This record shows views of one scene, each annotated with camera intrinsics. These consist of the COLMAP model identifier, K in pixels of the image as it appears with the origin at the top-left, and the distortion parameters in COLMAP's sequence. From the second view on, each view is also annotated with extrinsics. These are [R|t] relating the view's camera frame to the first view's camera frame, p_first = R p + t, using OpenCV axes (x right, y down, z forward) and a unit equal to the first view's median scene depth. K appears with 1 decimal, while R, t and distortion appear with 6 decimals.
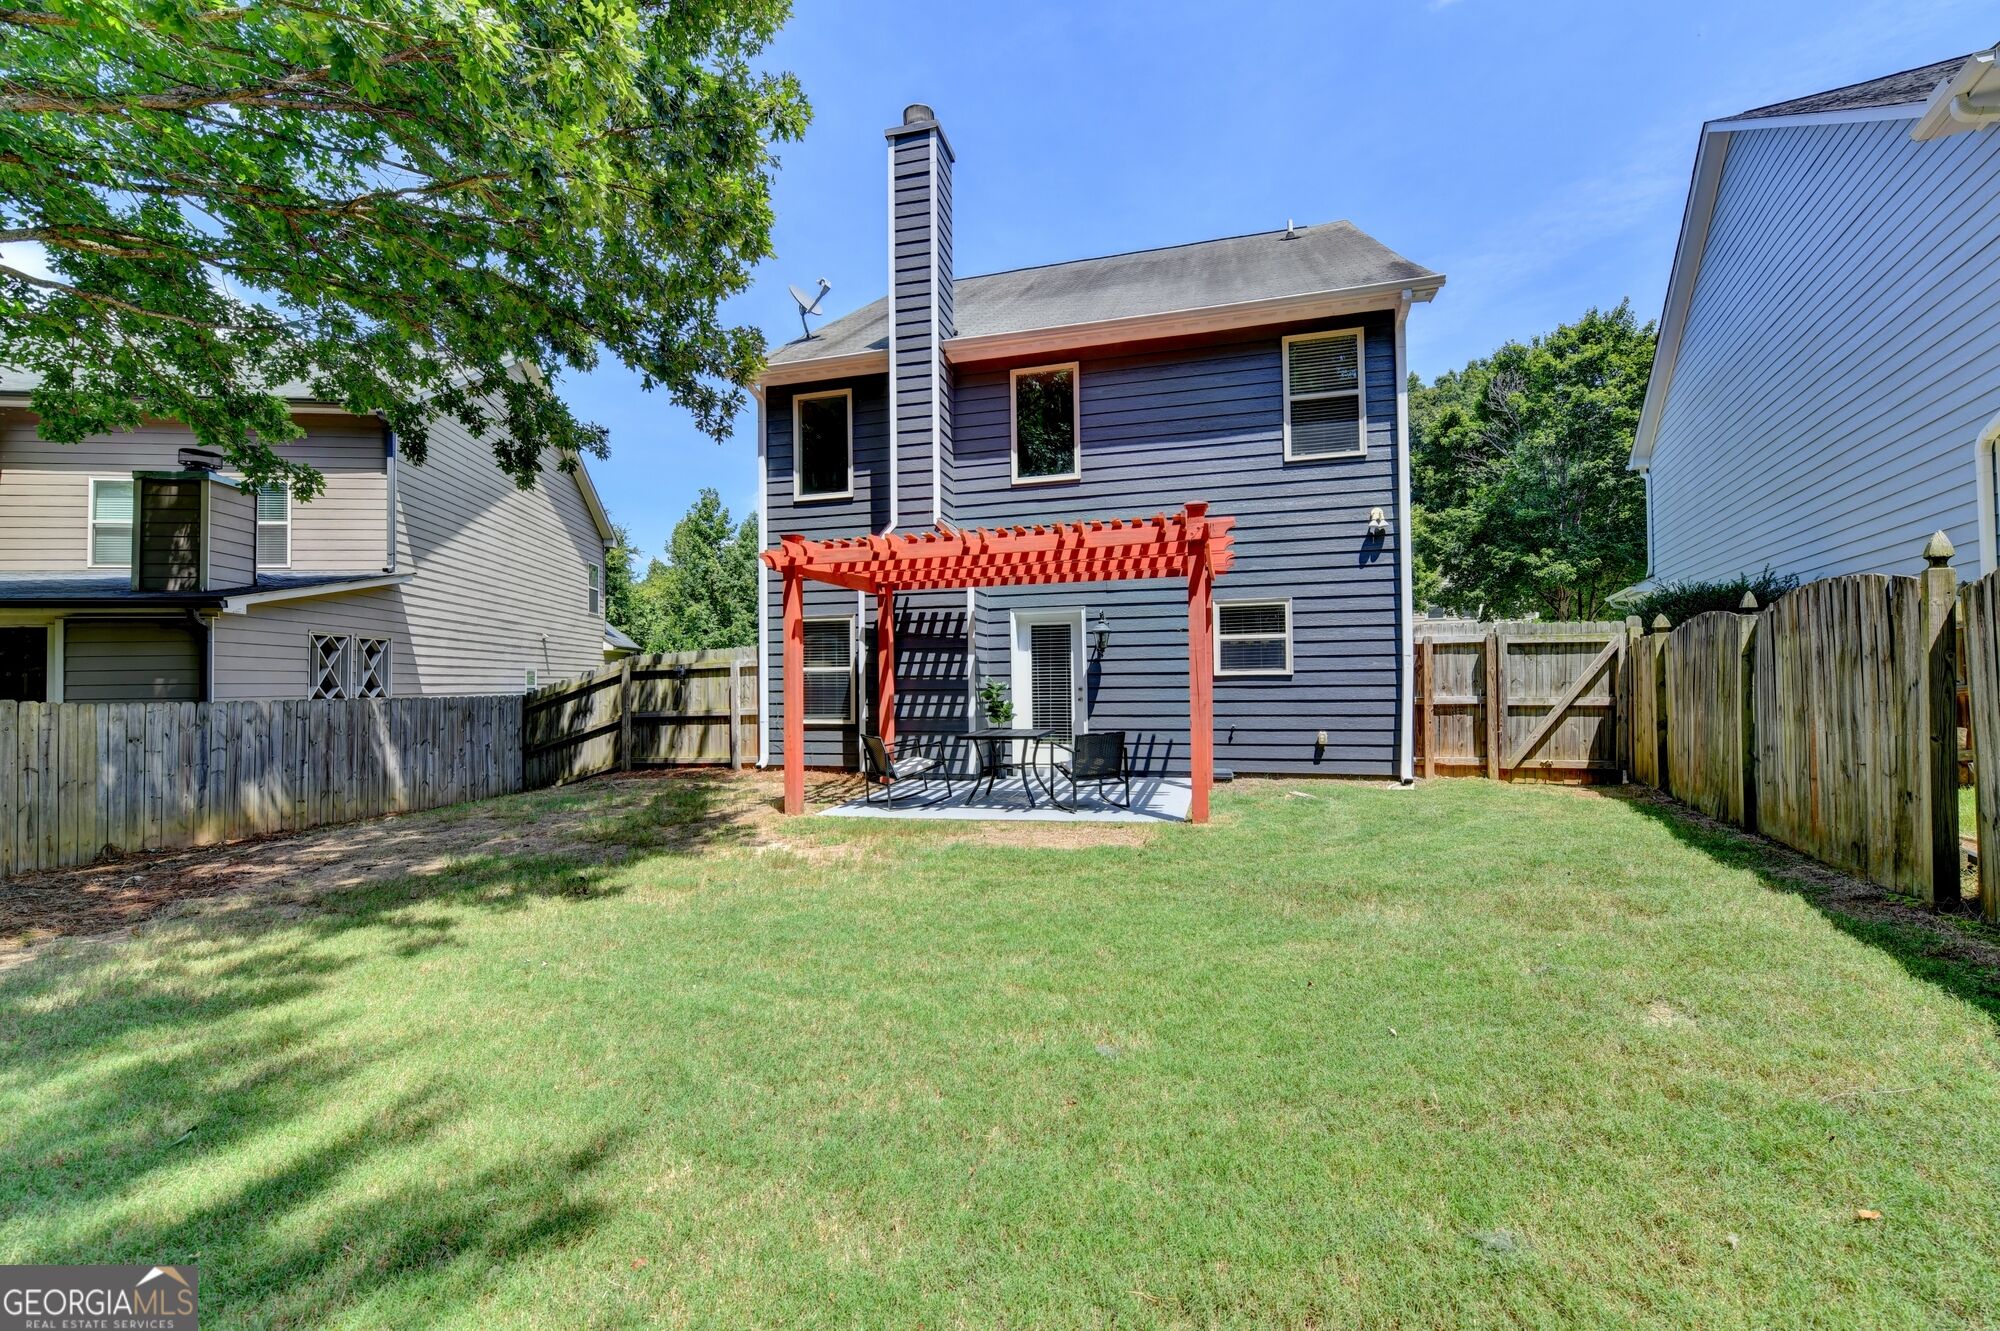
lens RADIAL K [[815.6, 0, 1067.0], [0, 815.6, 662.0], [0, 0, 1]] dist [-0.009134, 0.000154]
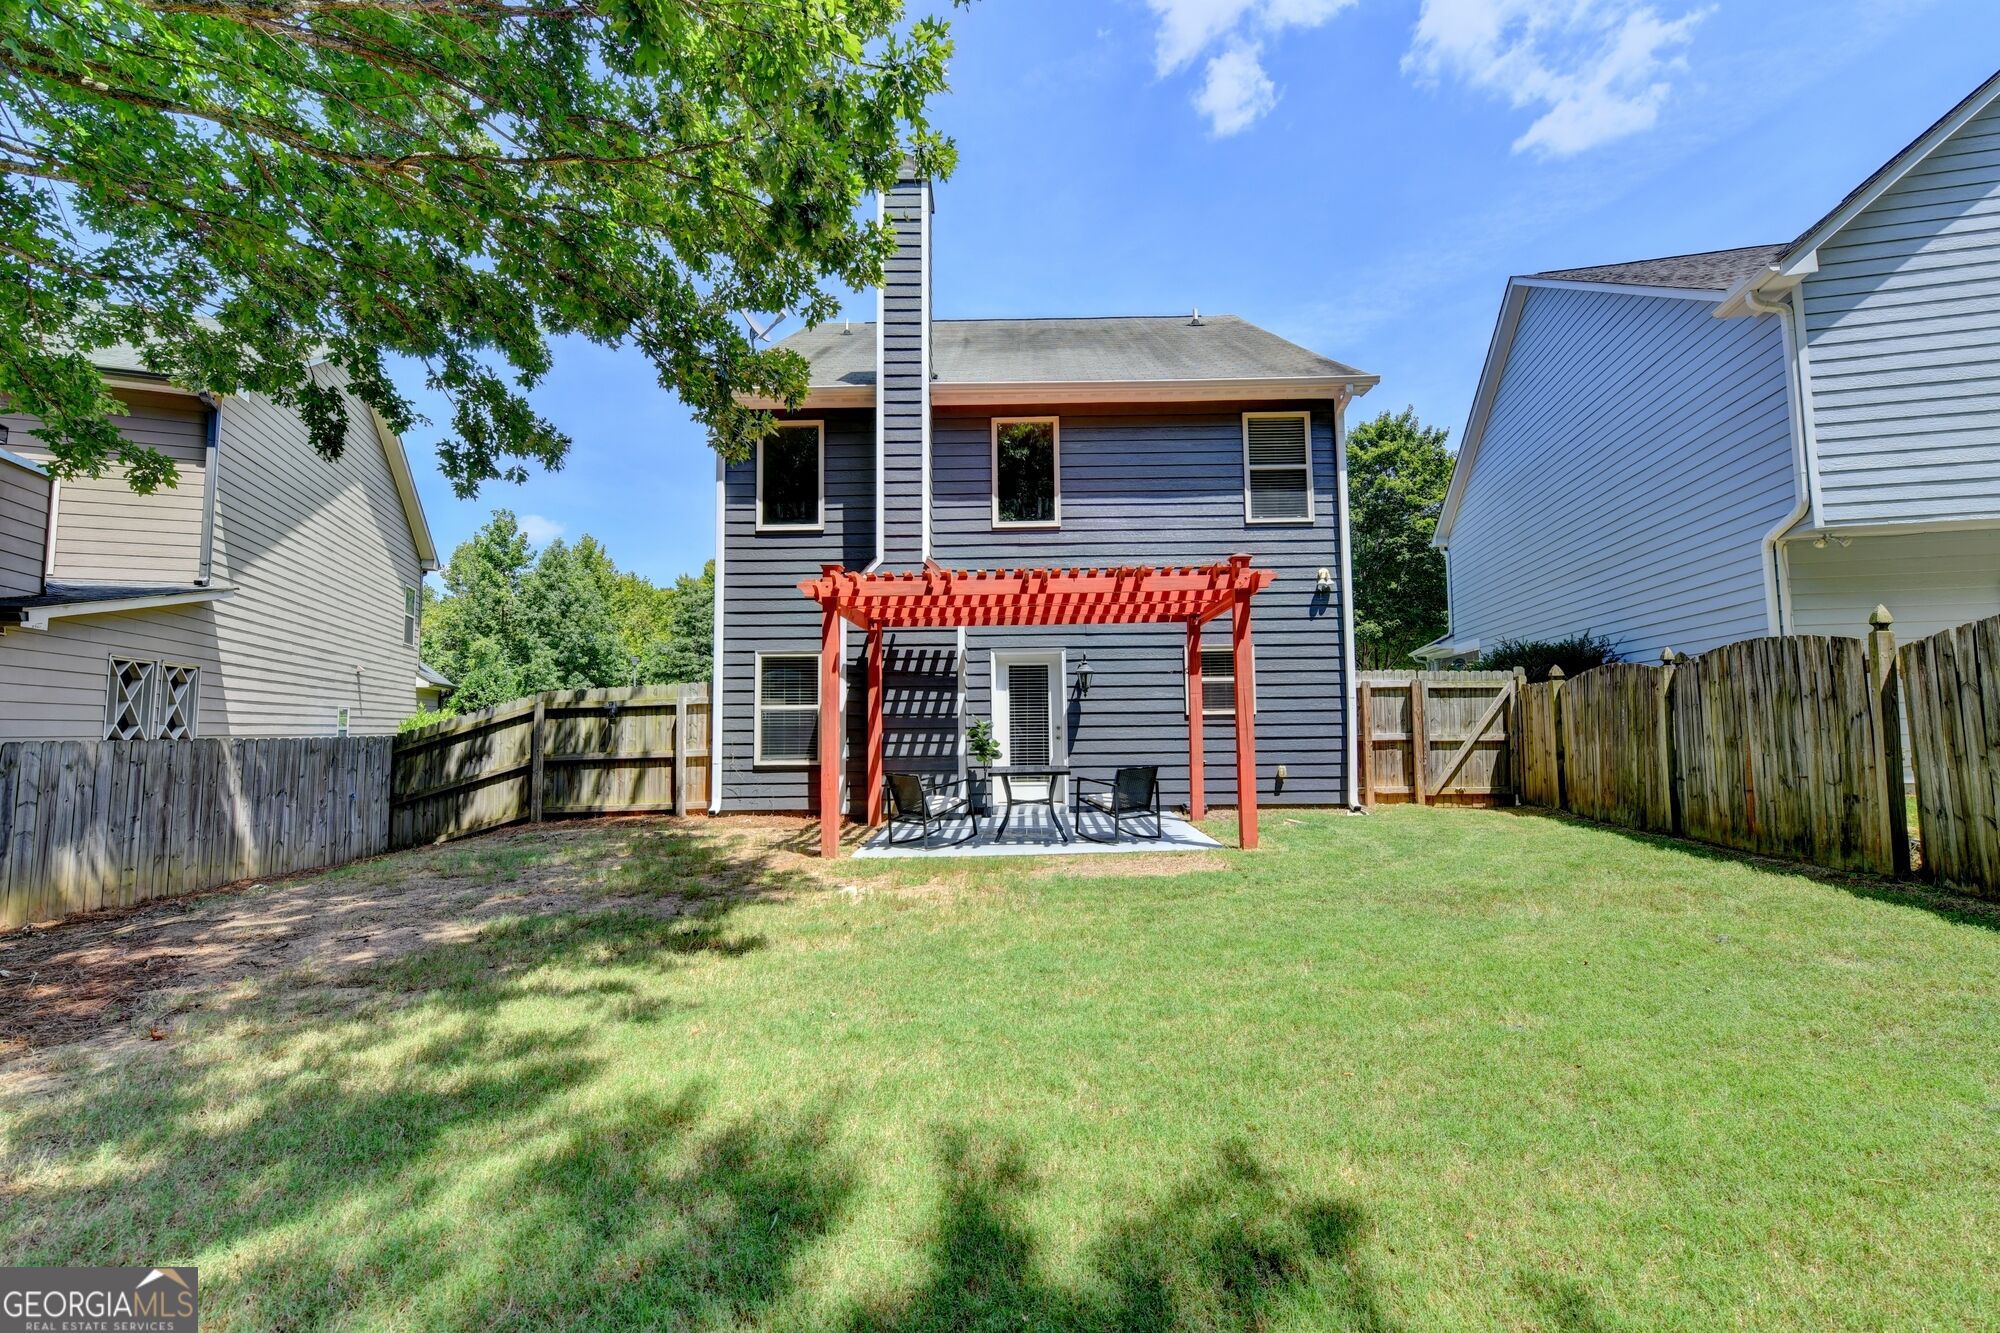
lens RADIAL K [[799.1, 0, 1067.3], [0, 799.1, 665.1], [0, 0, 1]] dist [-0.009020, -0.000119]
pose [[0.967360, 0.019575, 0.252648, -0.237713], [-0.005921, 0.998486, -0.054689, 0.009430], [-0.253336, 0.051408, 0.966012, 0.015396]]
